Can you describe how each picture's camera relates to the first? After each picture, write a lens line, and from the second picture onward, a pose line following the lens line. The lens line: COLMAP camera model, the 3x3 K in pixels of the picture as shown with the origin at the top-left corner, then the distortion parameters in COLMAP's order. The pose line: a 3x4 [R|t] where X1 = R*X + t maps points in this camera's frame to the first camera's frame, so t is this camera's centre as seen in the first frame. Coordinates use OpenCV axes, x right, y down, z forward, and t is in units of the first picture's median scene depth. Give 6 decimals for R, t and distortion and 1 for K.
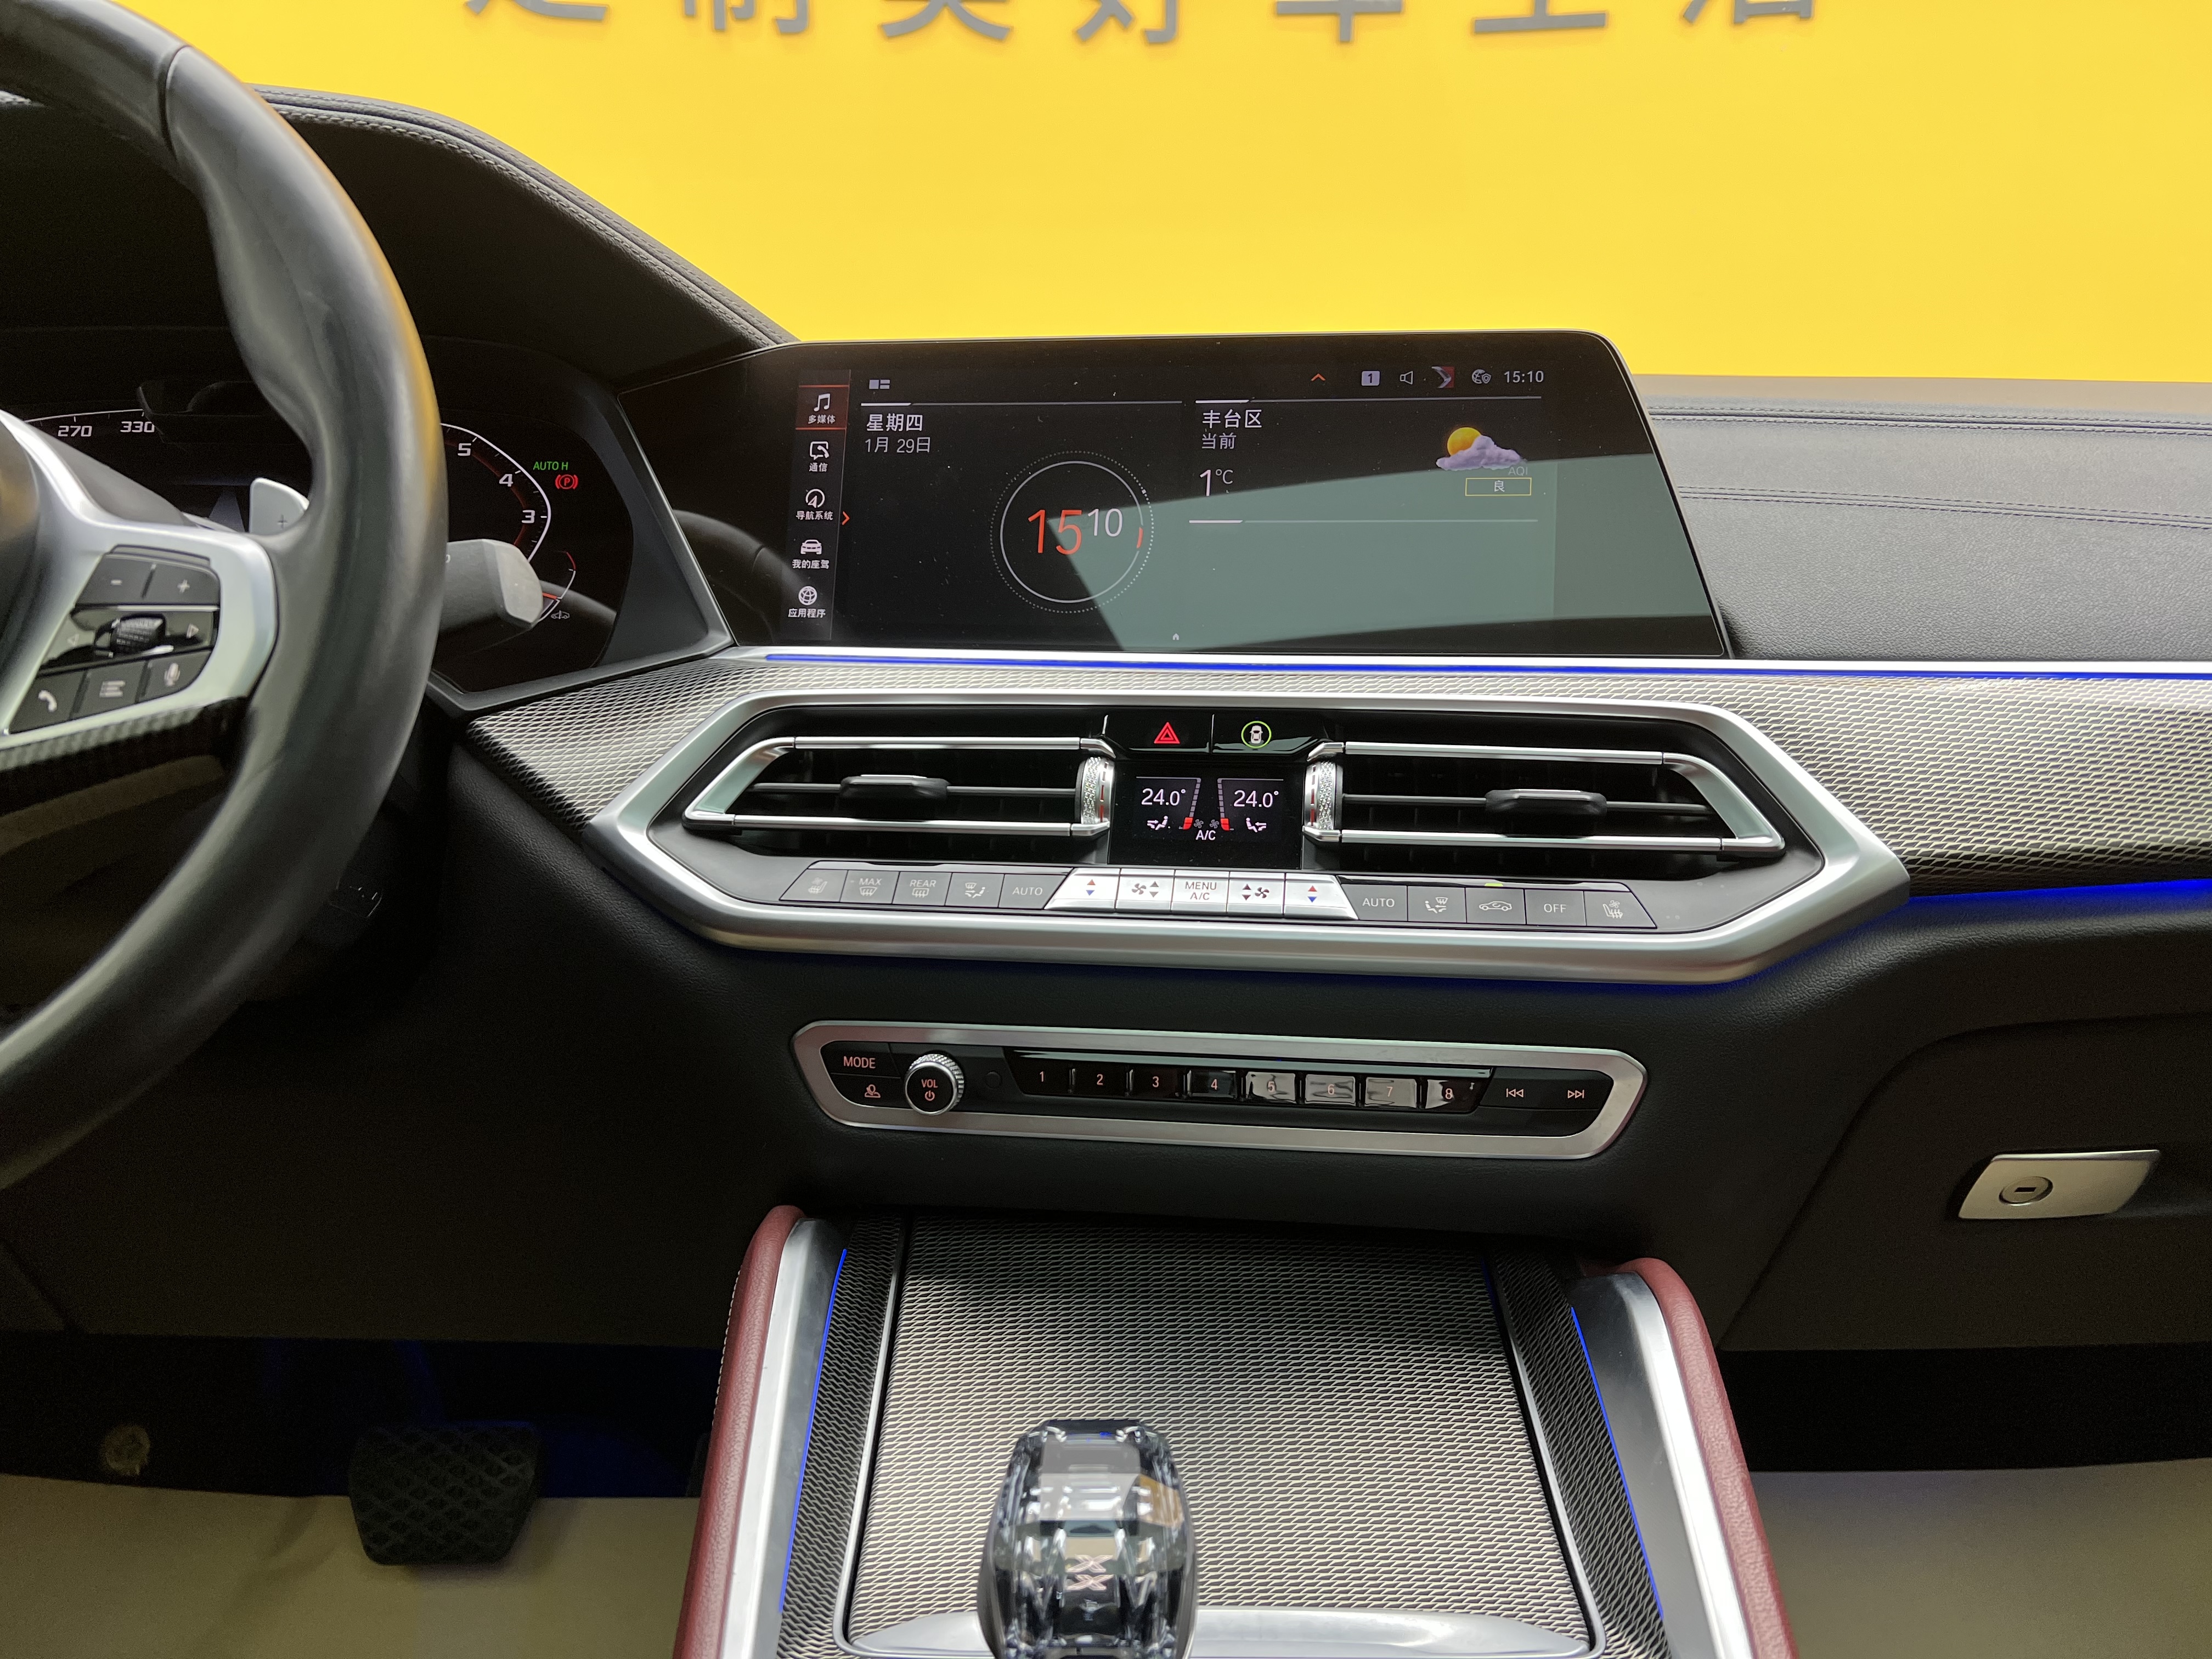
lens RADIAL K [[1639.6, 0, 1105.4], [0, 1639.6, 854.4], [0, 0, 1]] dist [0.054384, -0.073937]
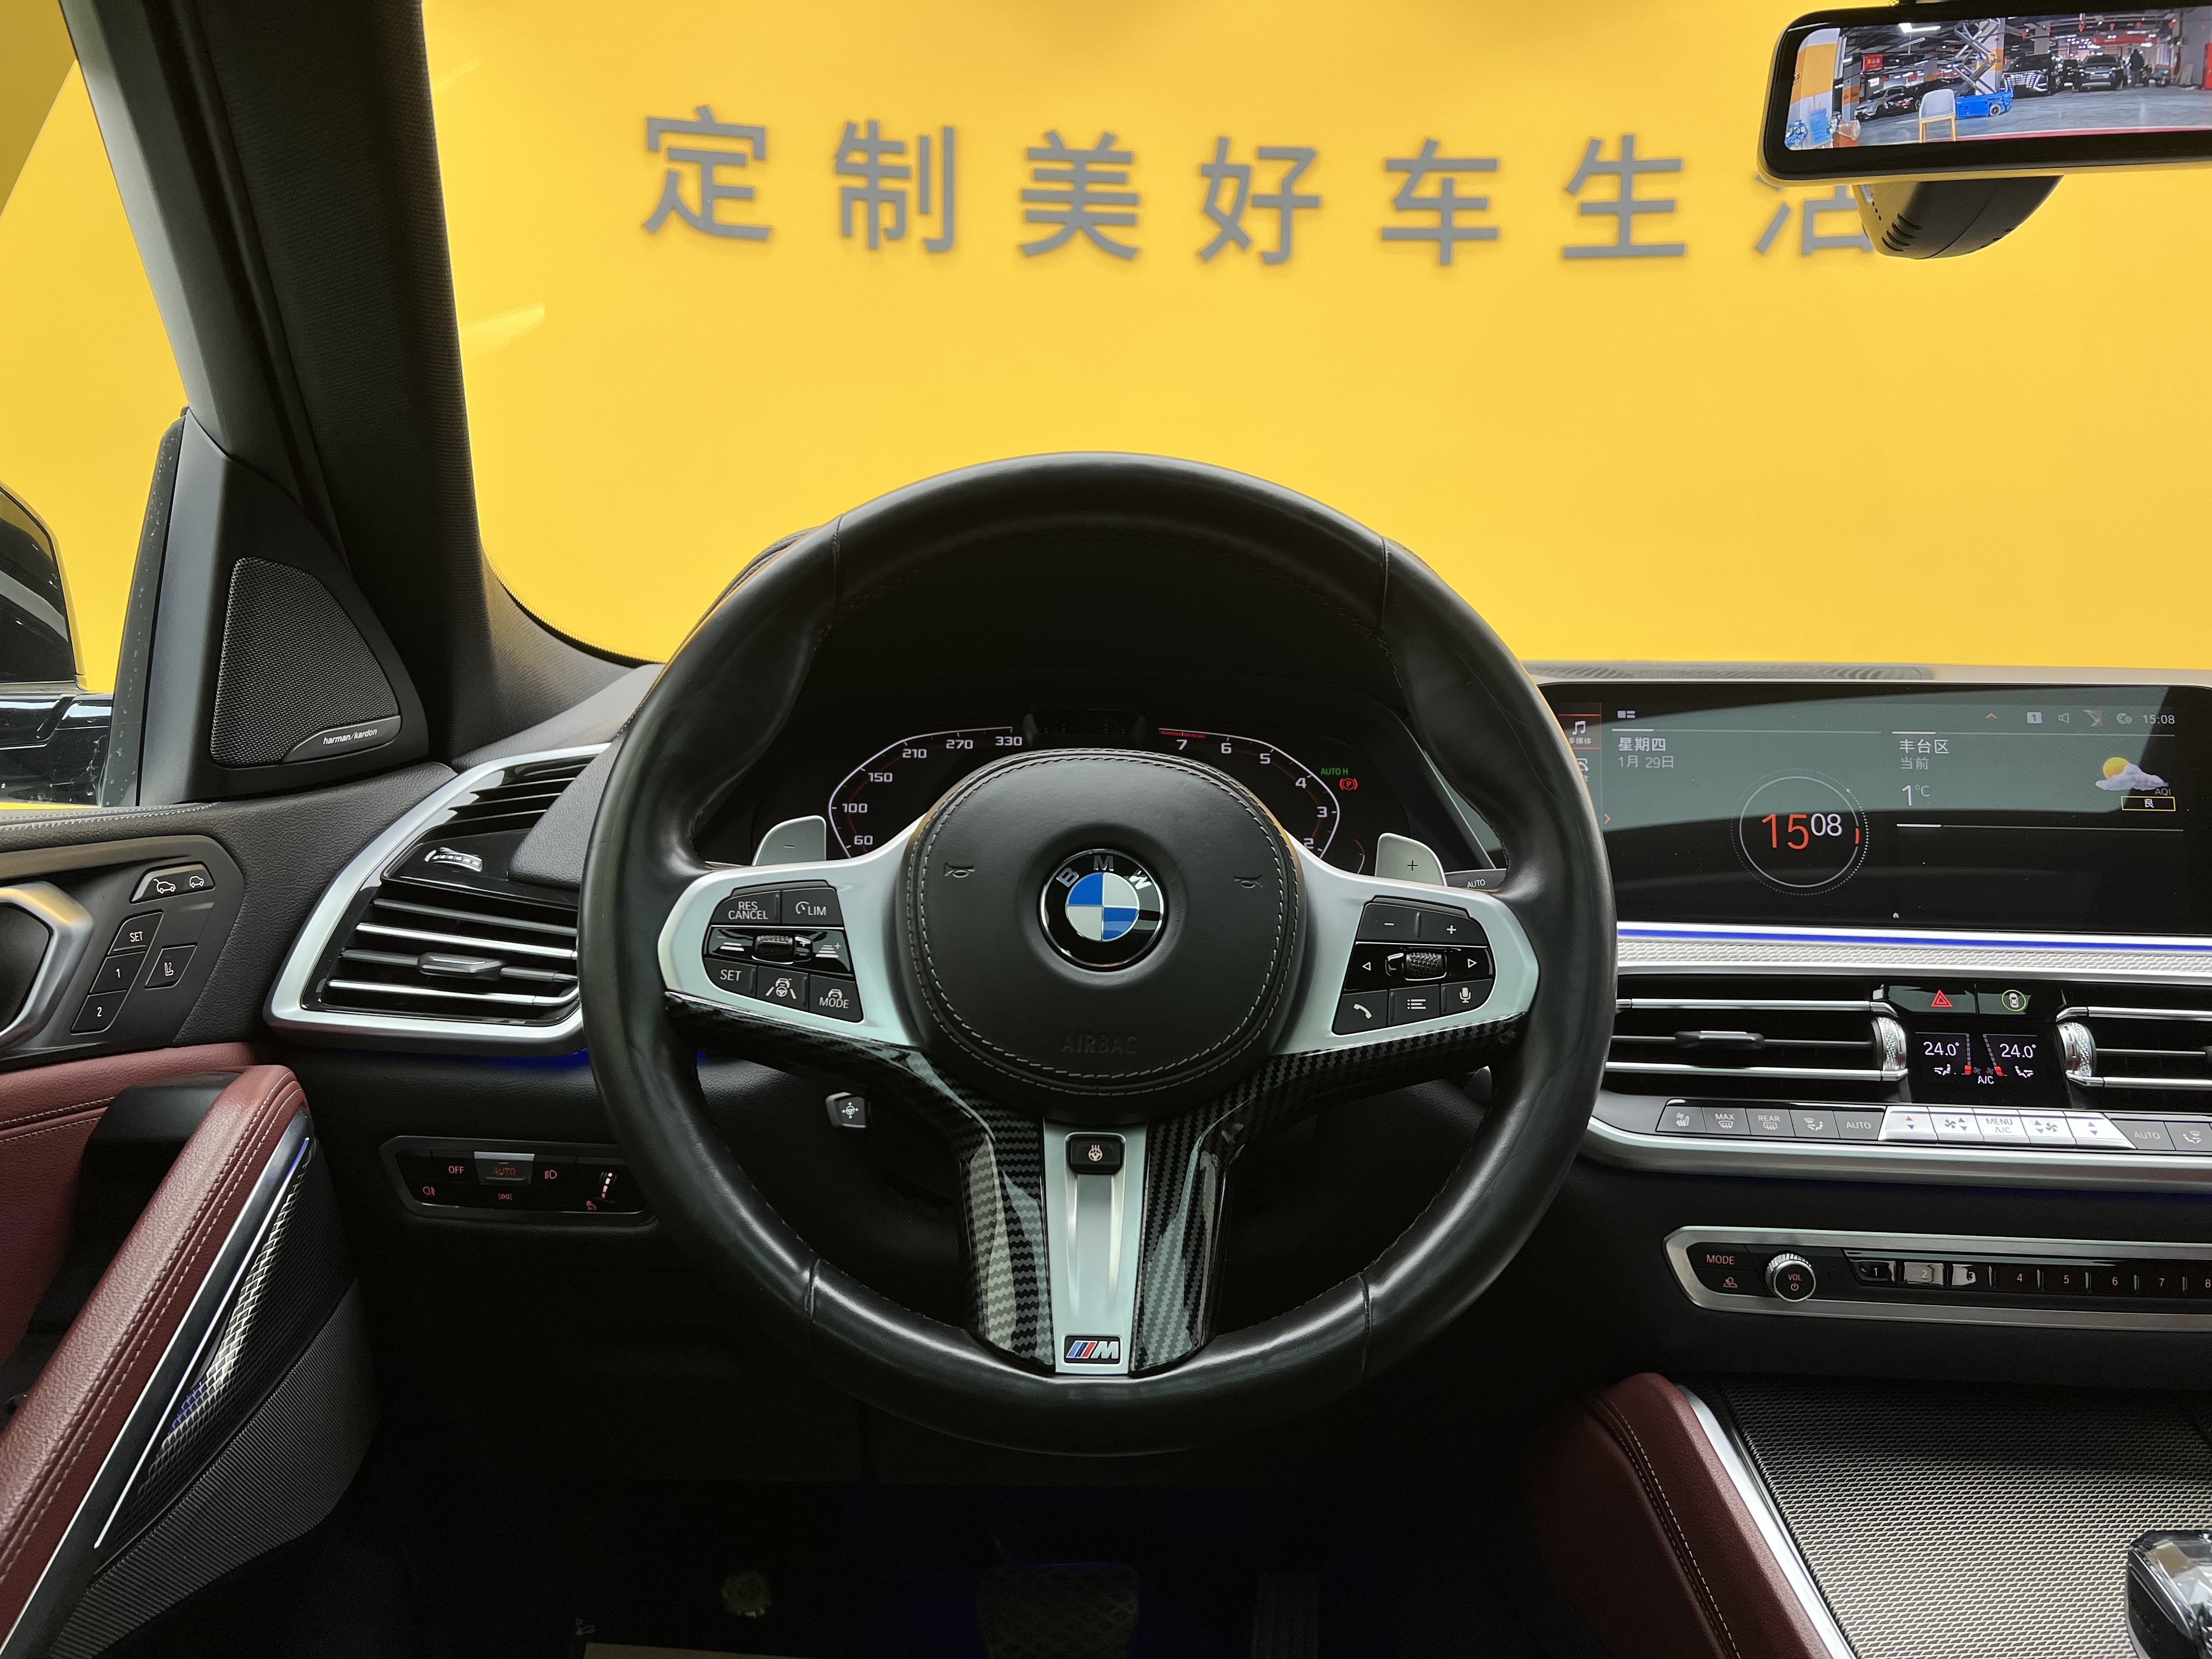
lens RADIAL K [[1663.6, 0, 1107.1], [0, 1663.6, 844.5], [0, 0, 1]] dist [0.039063, -0.057586]
pose [[0.999650, -0.000426, 0.026456, -0.656220], [0.002831, 0.995852, -0.090942, -0.077436], [-0.026307, 0.090985, 0.995505, -0.309673]]
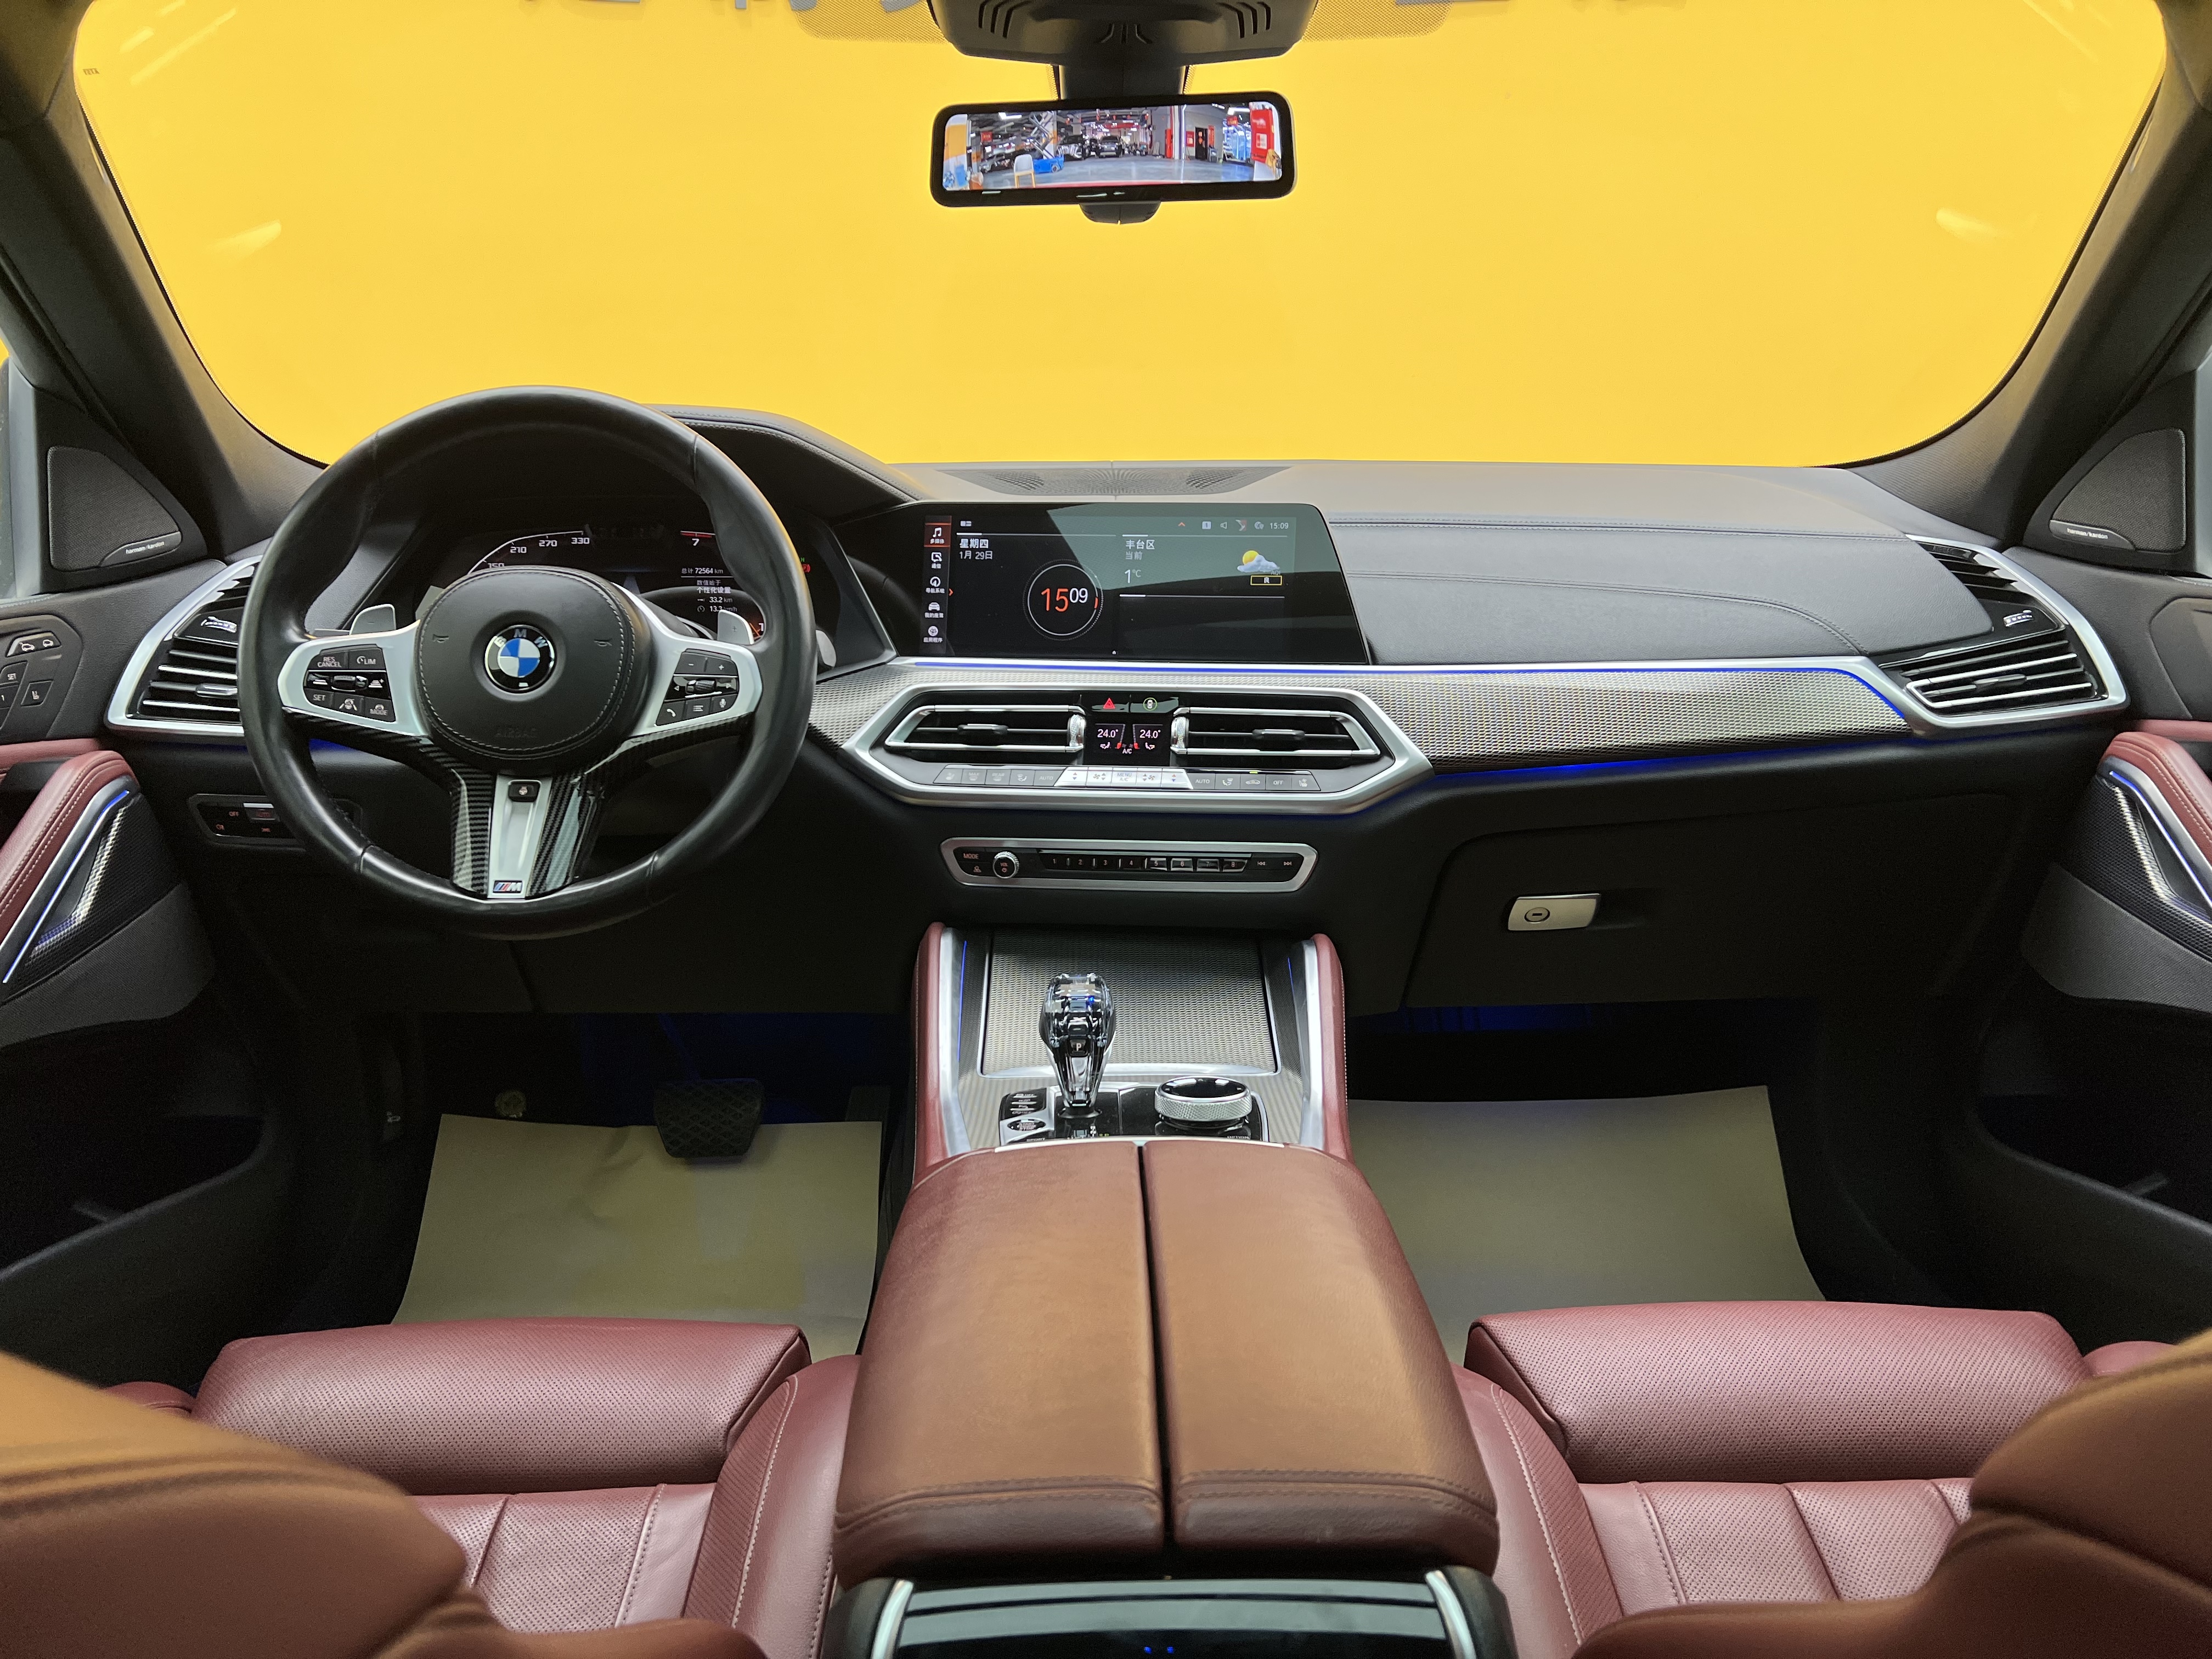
lens RADIAL K [[1623.5, 0, 1106.2], [0, 1623.5, 835.9], [0, 0, 1]] dist [0.090074, -0.121553]
pose [[0.999851, -0.014175, 0.009896, 0.010197], [0.013325, 0.996602, 0.081280, -0.074555], [-0.011015, -0.081136, 0.996642, -1.157671]]
